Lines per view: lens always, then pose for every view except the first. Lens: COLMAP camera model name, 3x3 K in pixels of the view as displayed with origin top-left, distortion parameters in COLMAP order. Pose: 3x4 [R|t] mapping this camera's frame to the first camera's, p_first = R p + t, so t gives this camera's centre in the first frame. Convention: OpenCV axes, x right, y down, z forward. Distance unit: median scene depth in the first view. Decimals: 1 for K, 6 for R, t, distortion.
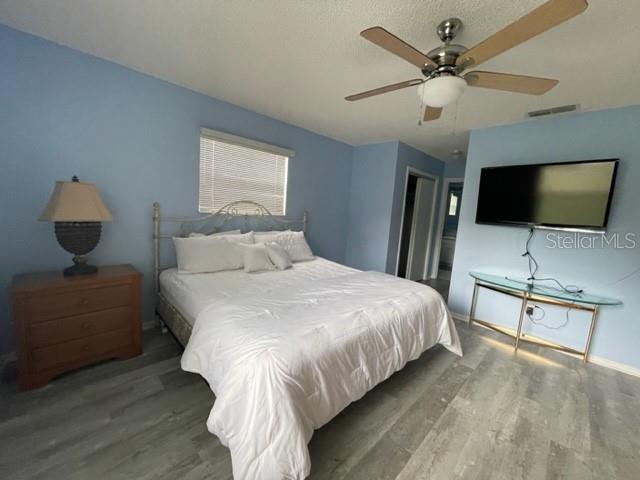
lens RADIAL K [[258.8, 0, 316.7], [0, 258.8, 240.2], [0, 0, 1]] dist [0.001214, -0.000423]
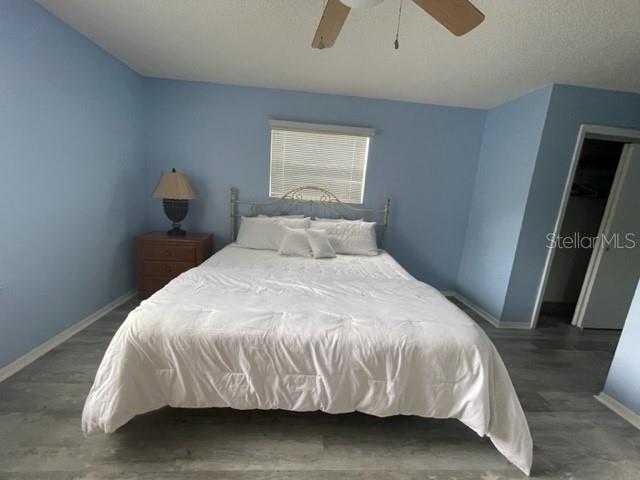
lens RADIAL K [[258.8, 0, 316.7], [0, 258.8, 240.2], [0, 0, 1]] dist [0.001214, -0.000423]
pose [[0.754577, 0.114205, -0.646197, 0.615189], [-0.102589, 0.993161, 0.055730, -0.005751], [0.648143, 0.024240, 0.761133, 0.374204]]
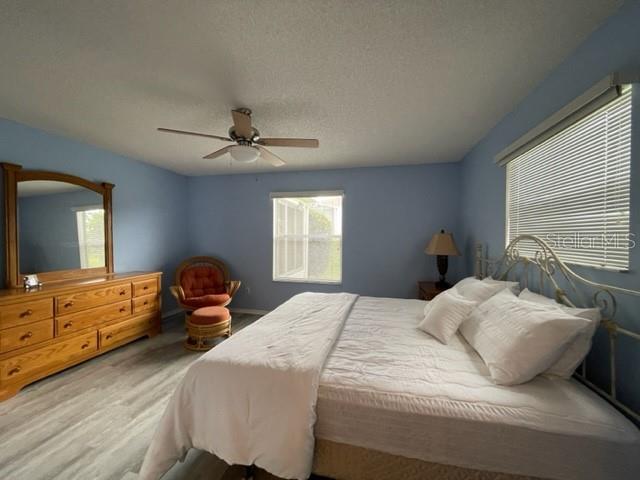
lens RADIAL K [[258.8, 0, 316.7], [0, 258.8, 240.2], [0, 0, 1]] dist [0.001214, -0.000423]
pose [[-0.842657, -0.066728, -0.534301, 0.652074], [-0.129479, 0.988286, 0.080779, -0.187764], [0.522652, 0.137250, -0.841426, 1.844792]]
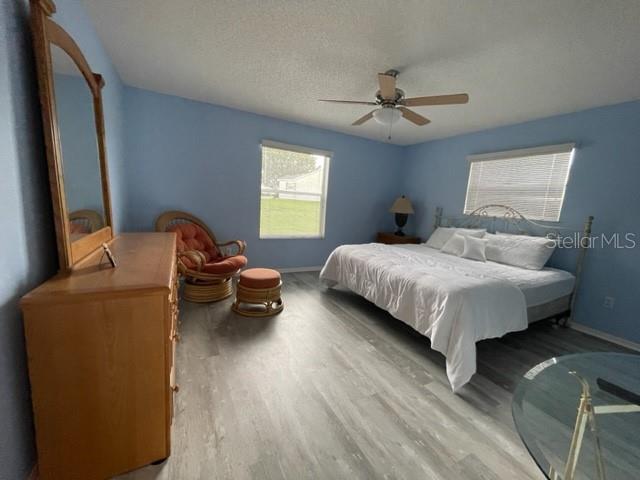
lens RADIAL K [[258.8, 0, 316.7], [0, 258.8, 240.2], [0, 0, 1]] dist [0.001214, -0.000423]
pose [[-0.277368, 0.062349, -0.958738, 1.566762], [-0.204126, 0.971285, 0.122220, 0.034209], [0.938829, 0.229604, -0.256677, 0.860474]]
